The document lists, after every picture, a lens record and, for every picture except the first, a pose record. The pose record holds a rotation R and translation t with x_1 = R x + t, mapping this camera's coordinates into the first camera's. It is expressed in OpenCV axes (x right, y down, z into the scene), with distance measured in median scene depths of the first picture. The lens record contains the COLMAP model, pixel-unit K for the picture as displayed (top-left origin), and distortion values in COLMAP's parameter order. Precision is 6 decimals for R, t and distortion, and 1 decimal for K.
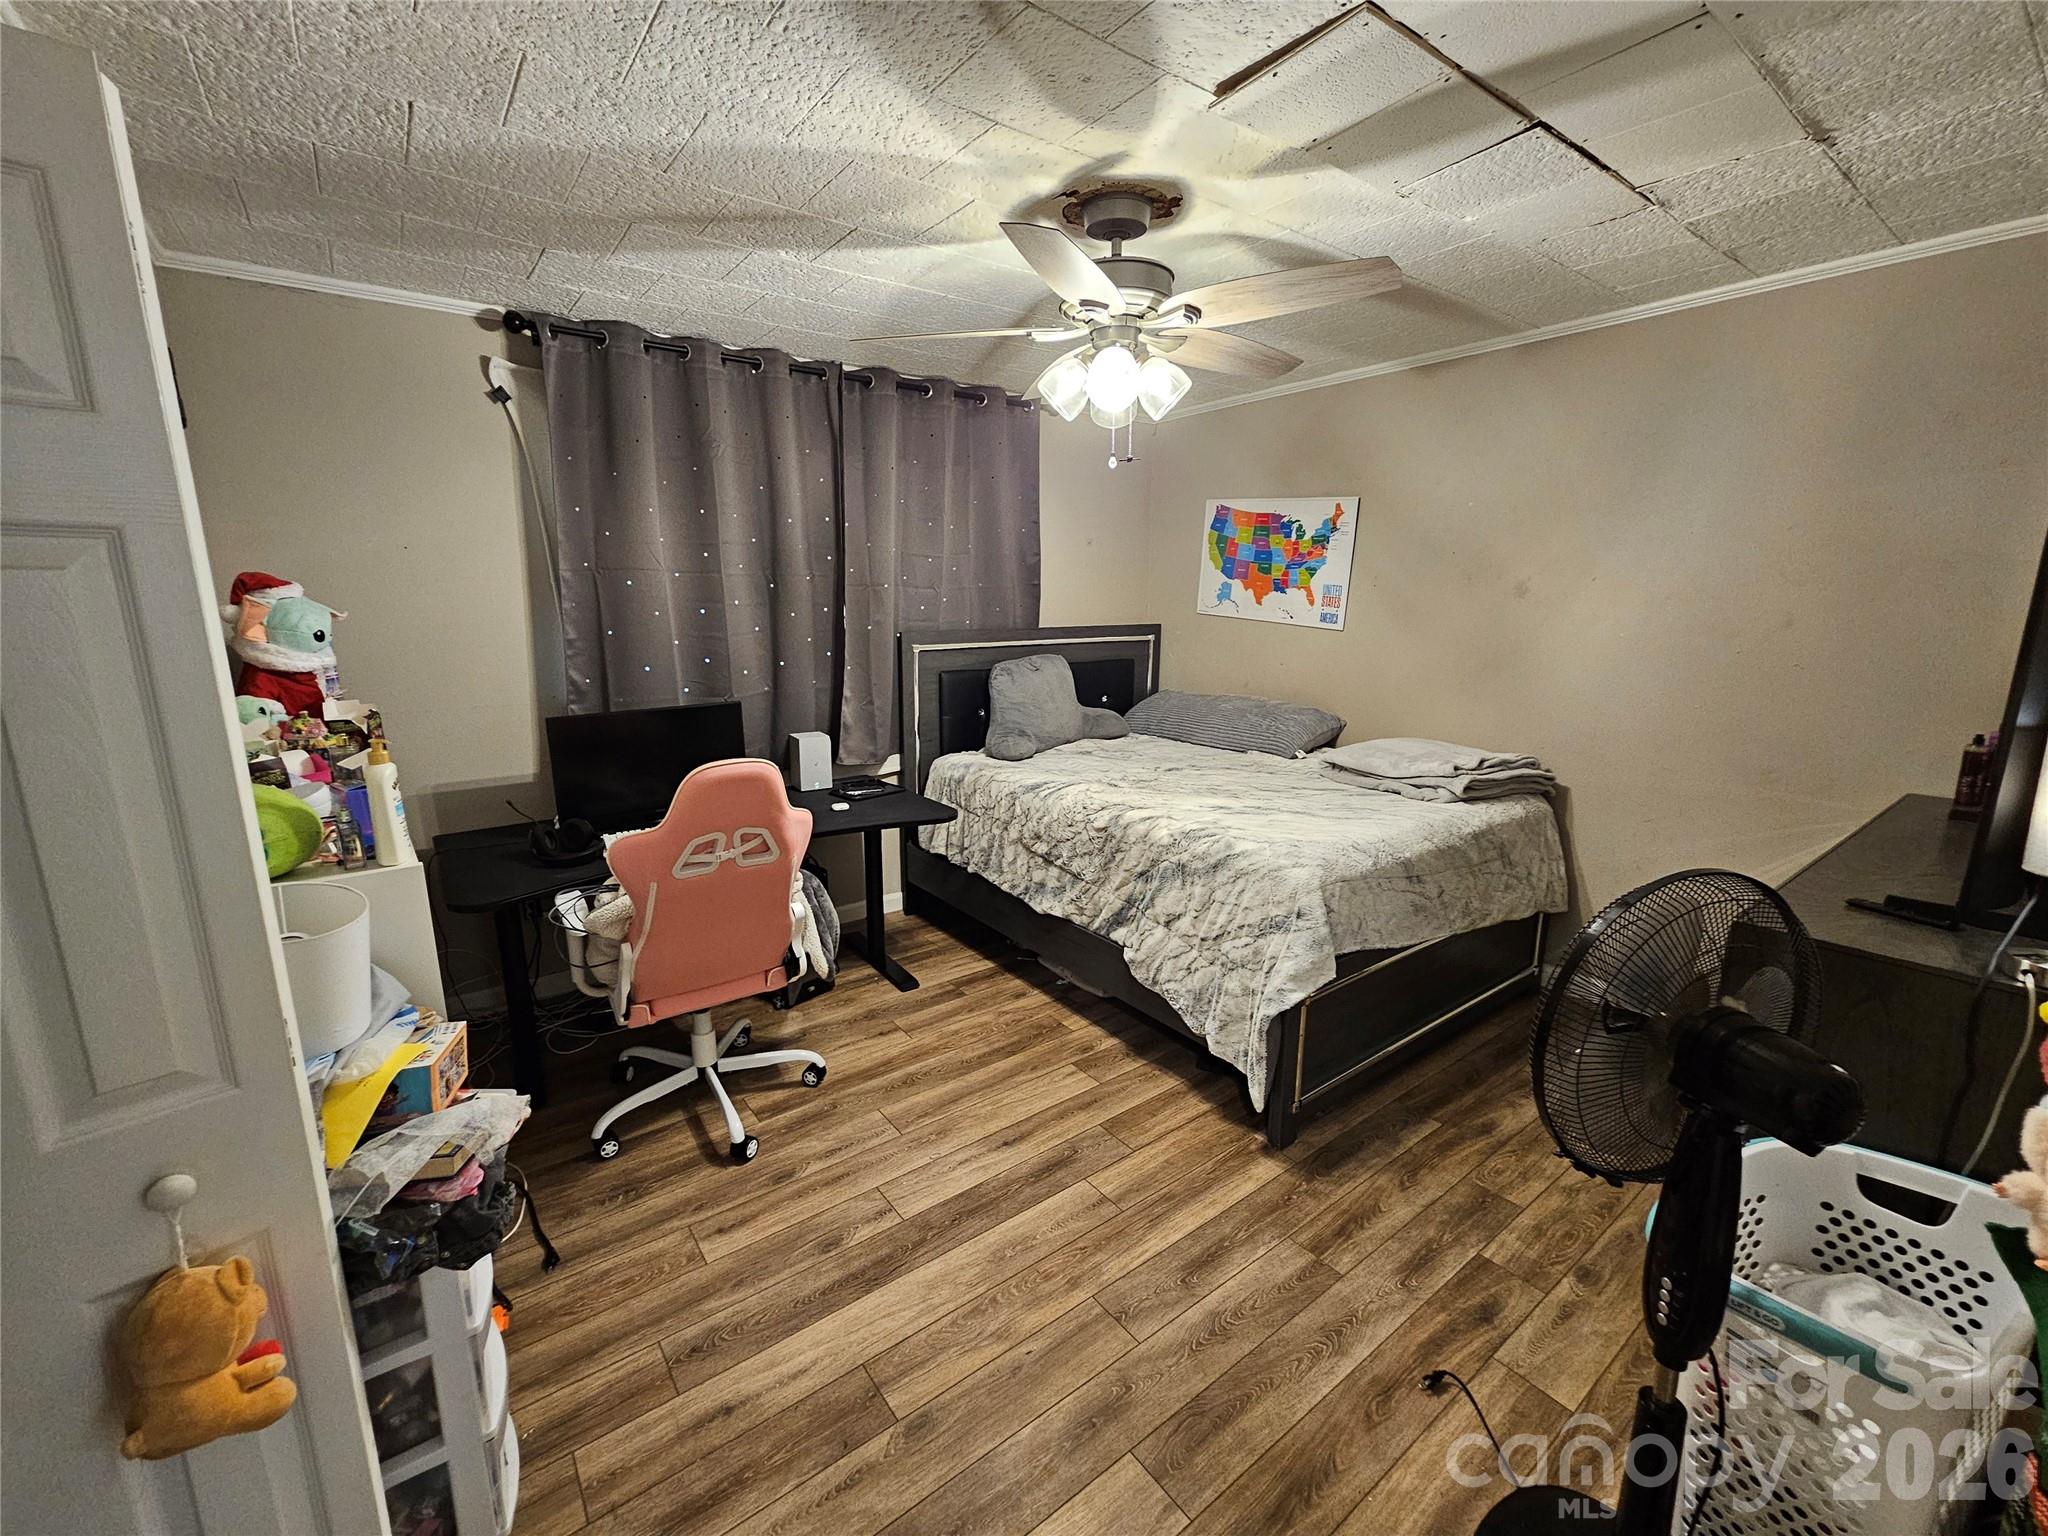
lens RADIAL K [[853.4, 0, 1024.0], [0, 853.4, 768.0], [0, 0, 1]] dist [0.000051, -0.000206]
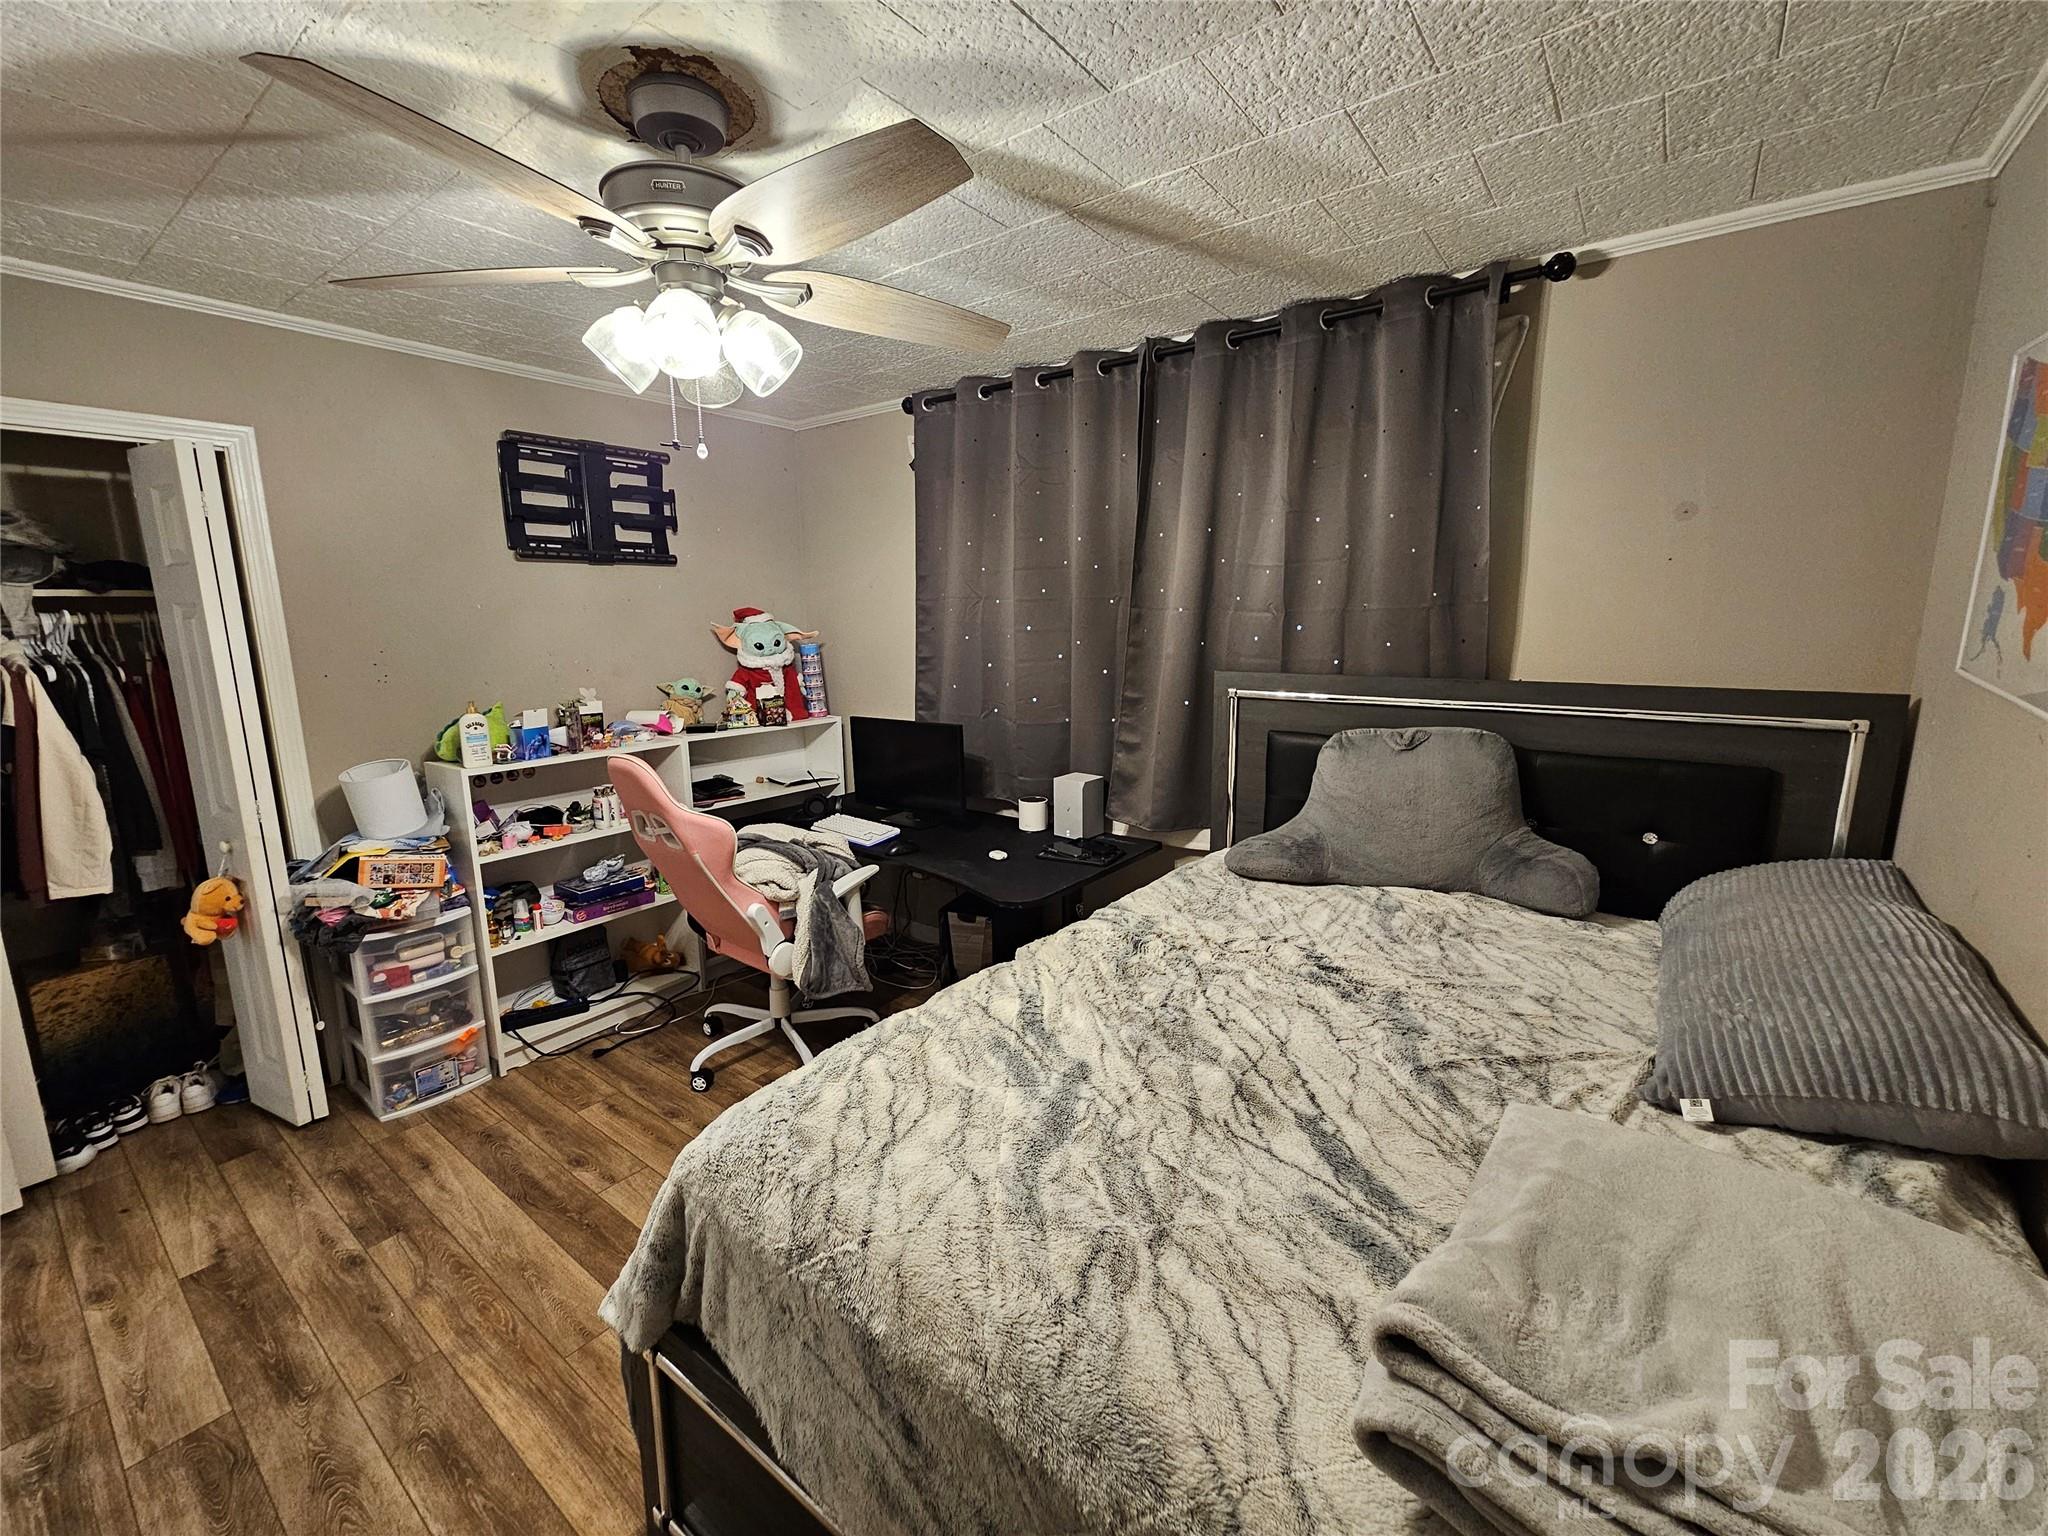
lens RADIAL K [[832.3, 0, 1024.0], [0, 832.3, 768.0], [0, 0, 1]] dist [-0.007521, -0.000099]
pose [[0.281546, 0.170591, -0.944262, 0.695478], [-0.181370, 0.975792, 0.122209, -0.176837], [0.942251, 0.136853, 0.305670, 0.831164]]
